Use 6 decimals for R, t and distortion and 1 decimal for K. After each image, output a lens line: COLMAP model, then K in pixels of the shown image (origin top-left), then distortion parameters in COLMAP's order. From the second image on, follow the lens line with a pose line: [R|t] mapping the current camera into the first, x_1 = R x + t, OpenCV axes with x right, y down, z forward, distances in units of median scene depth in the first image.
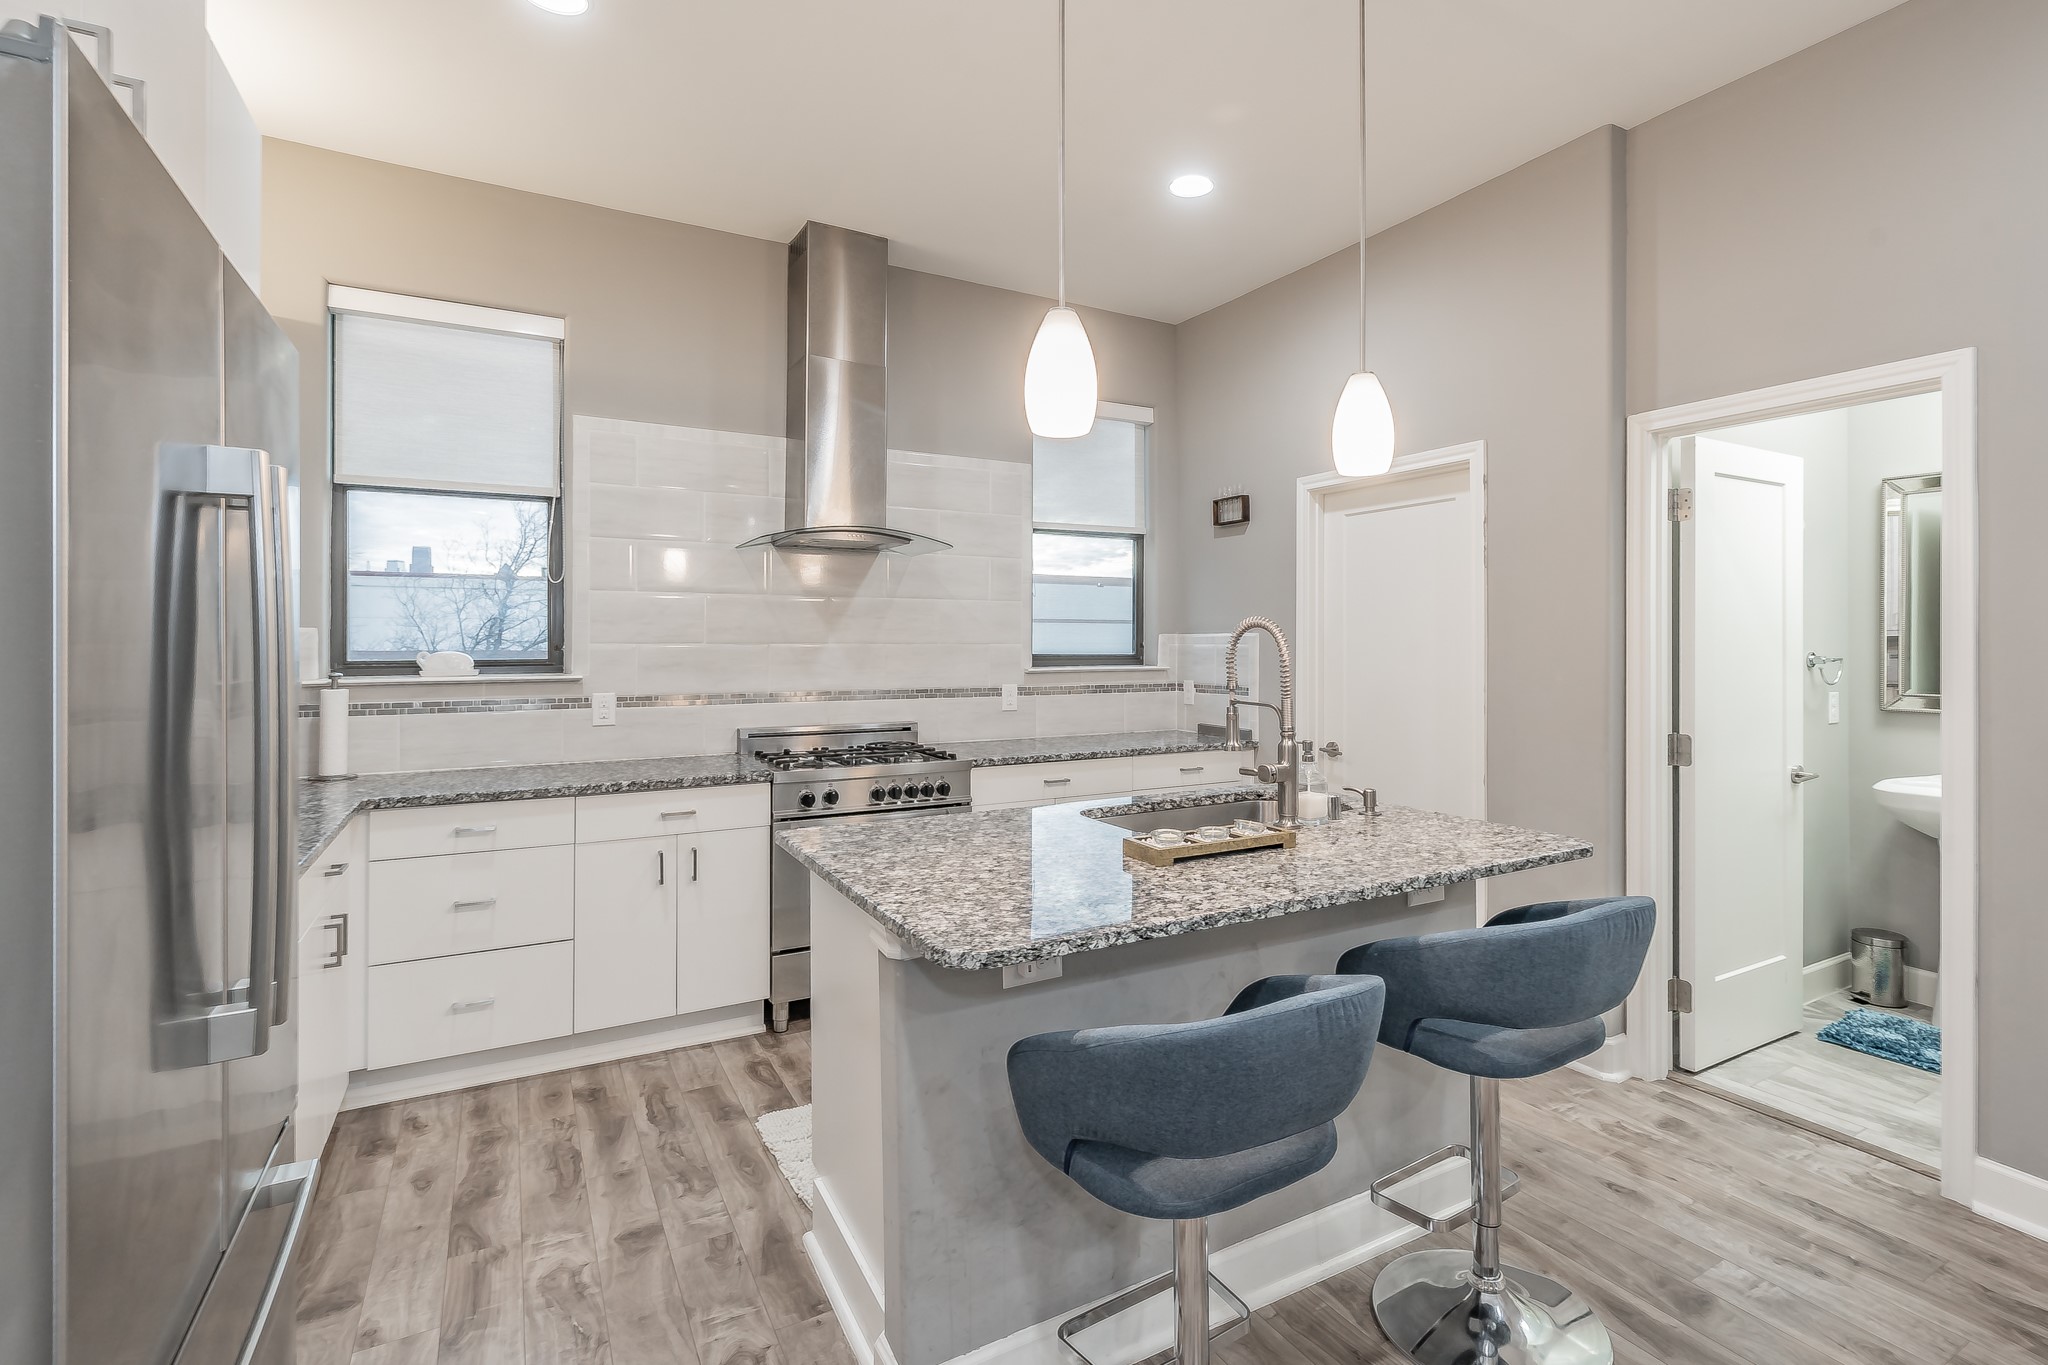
lens RADIAL K [[934.0, 0, 1058.8], [0, 934.0, 640.4], [0, 0, 1]] dist [0.001361, 0.000629]
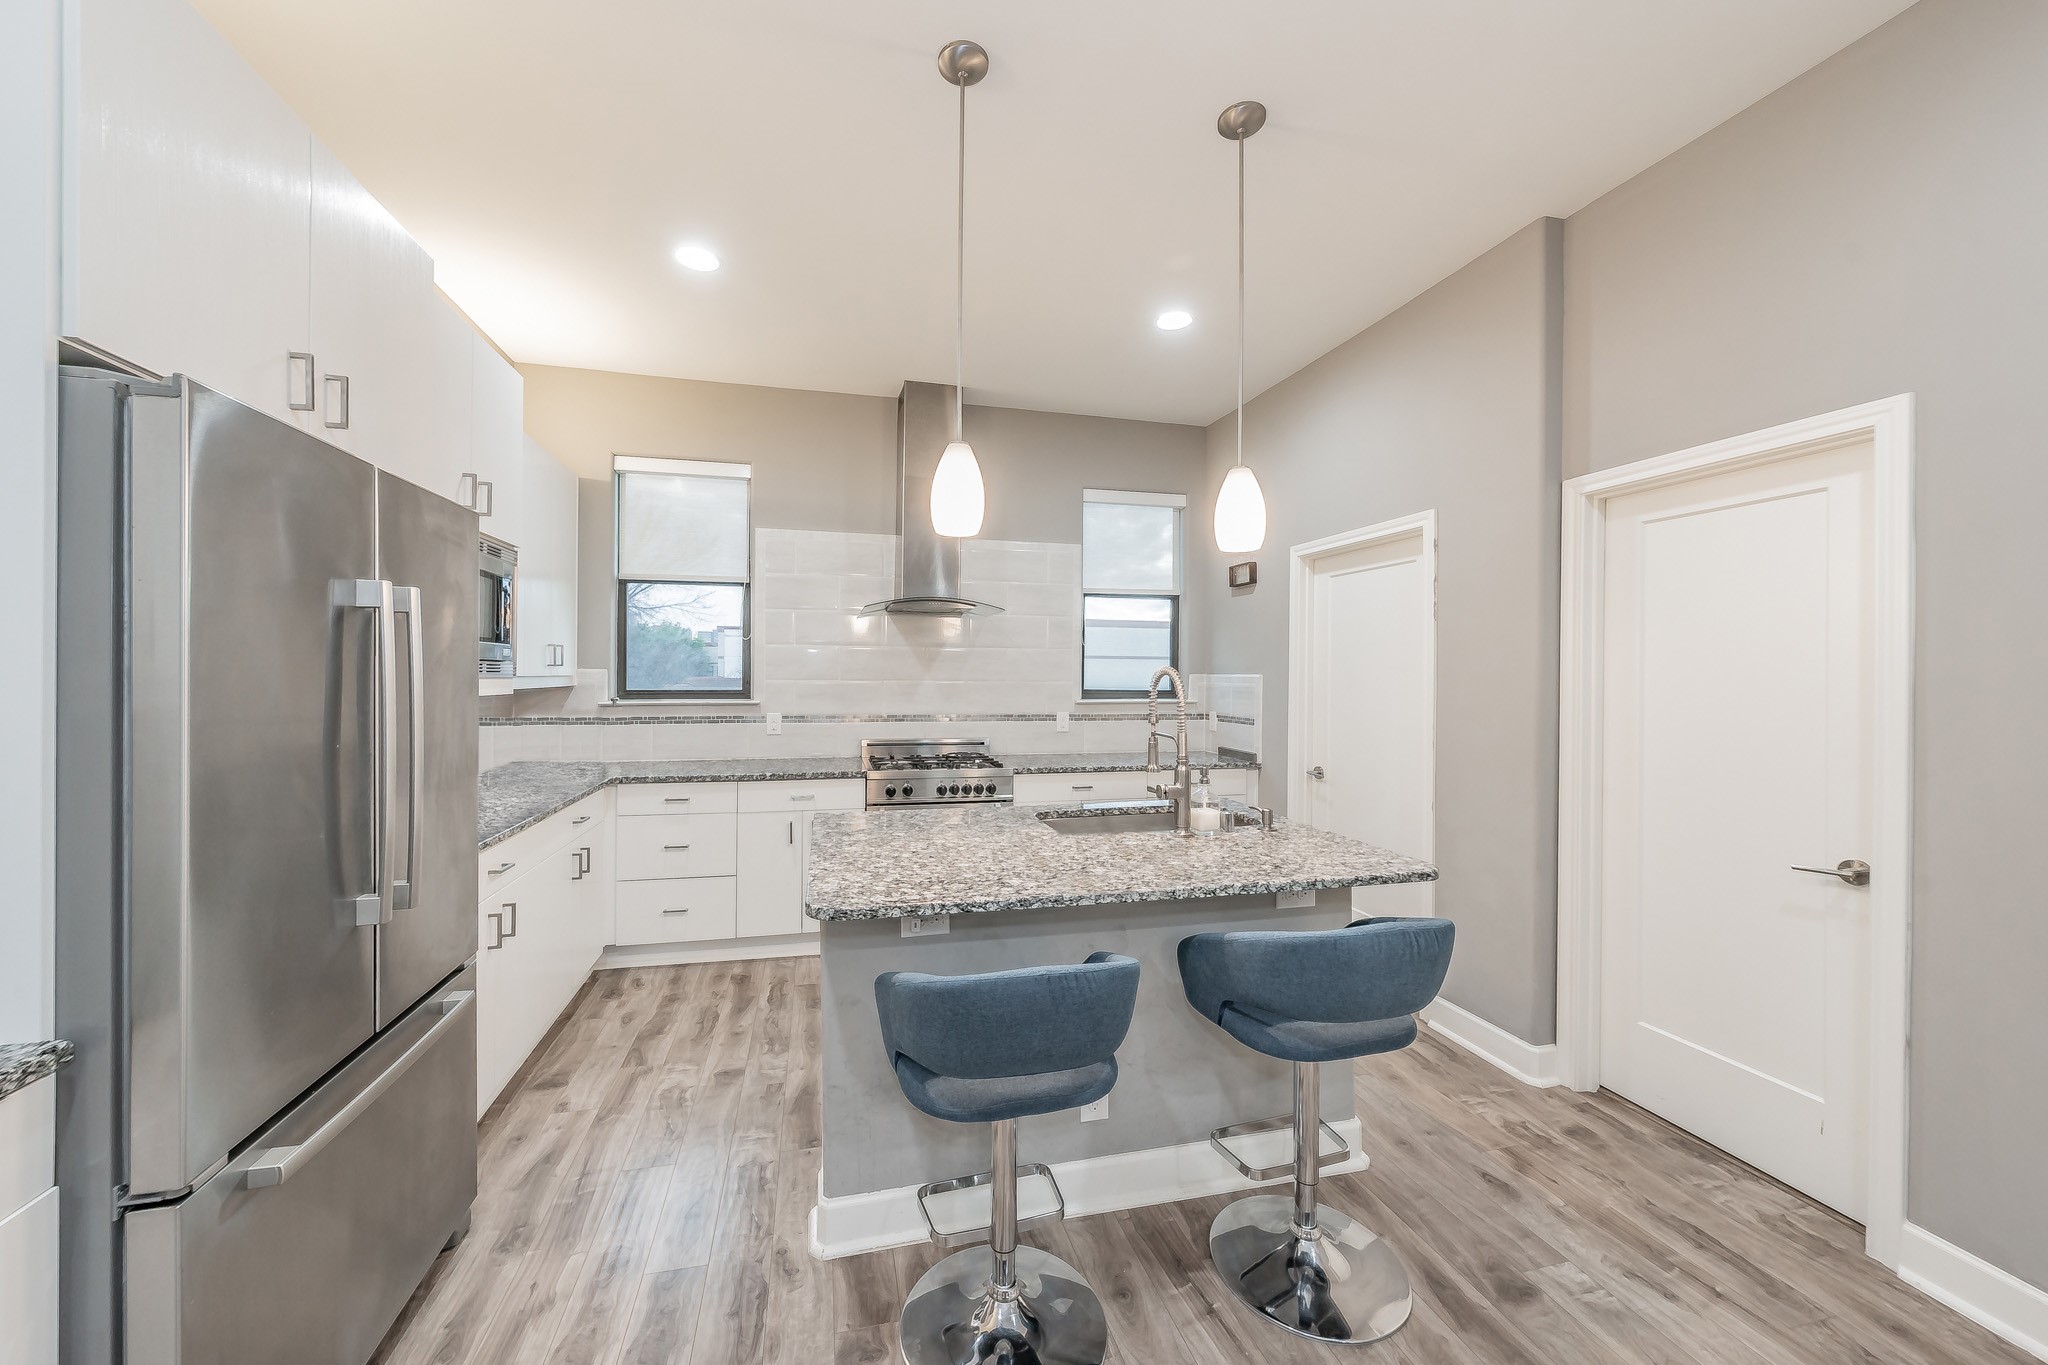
lens RADIAL K [[707.9, 0, 995.4], [0, 707.9, 675.0], [0, 0, 1]] dist [-0.000685, 0.000368]
pose [[0.958850, 0.006366, -0.283841, 0.213560], [-0.005605, 0.999978, 0.003493, -0.012777], [0.283857, -0.001758, 0.958865, 0.017623]]
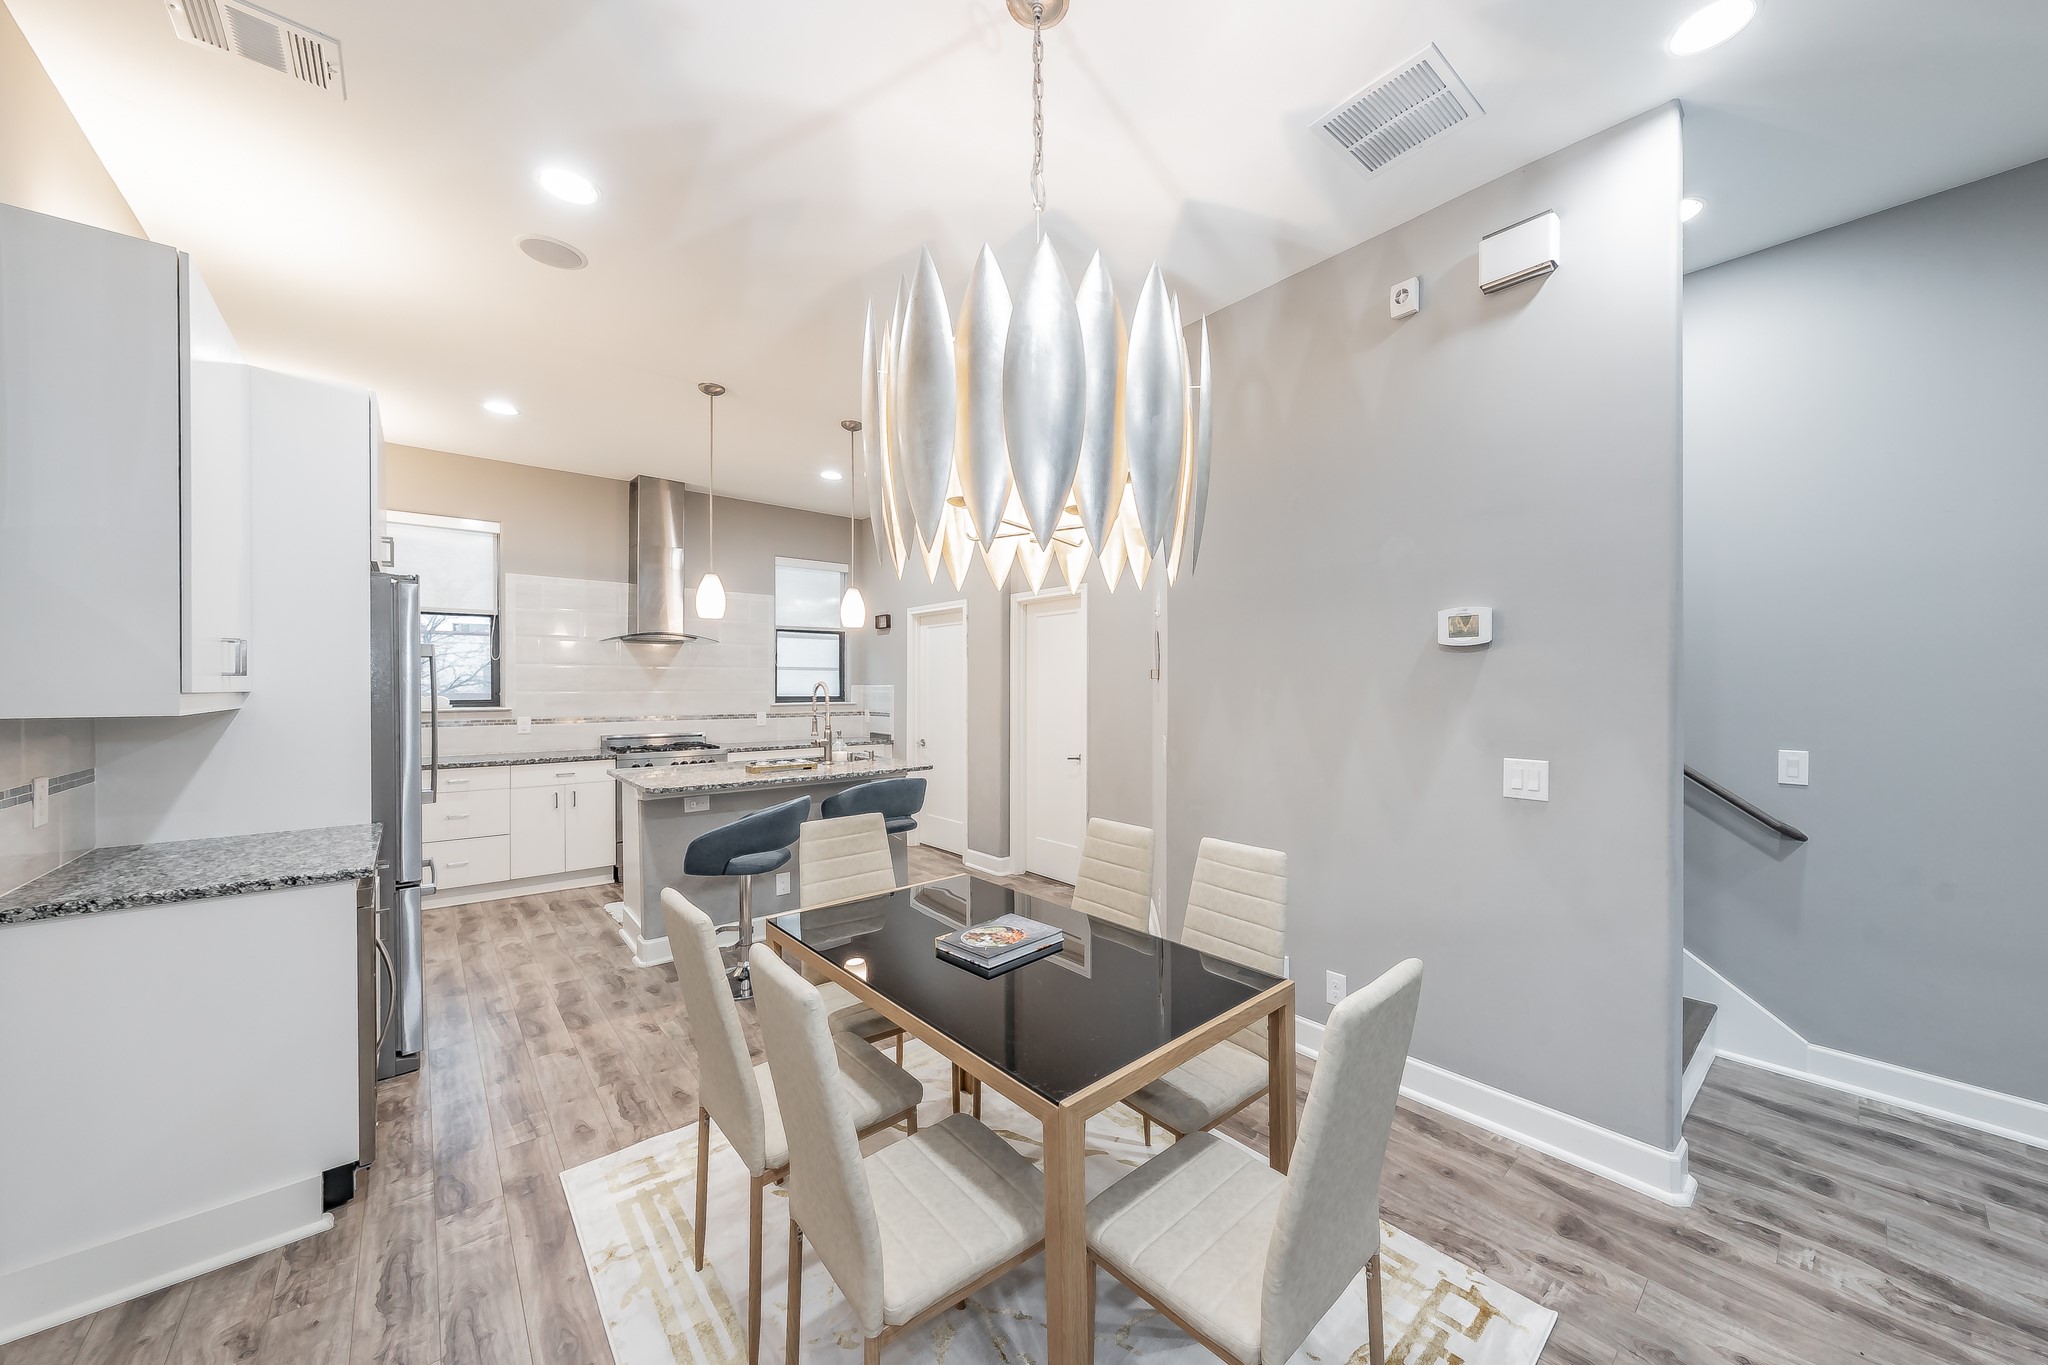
lens RADIAL K [[707.9, 0, 1035.7], [0, 707.9, 690.8], [0, 0, 1]] dist [-0.000685, 0.000368]
pose [[0.982674, -0.001545, 0.185338, 0.347349], [-0.000233, 0.999954, 0.009572, -0.015282], [-0.185345, -0.009449, 0.982628, -0.779683]]
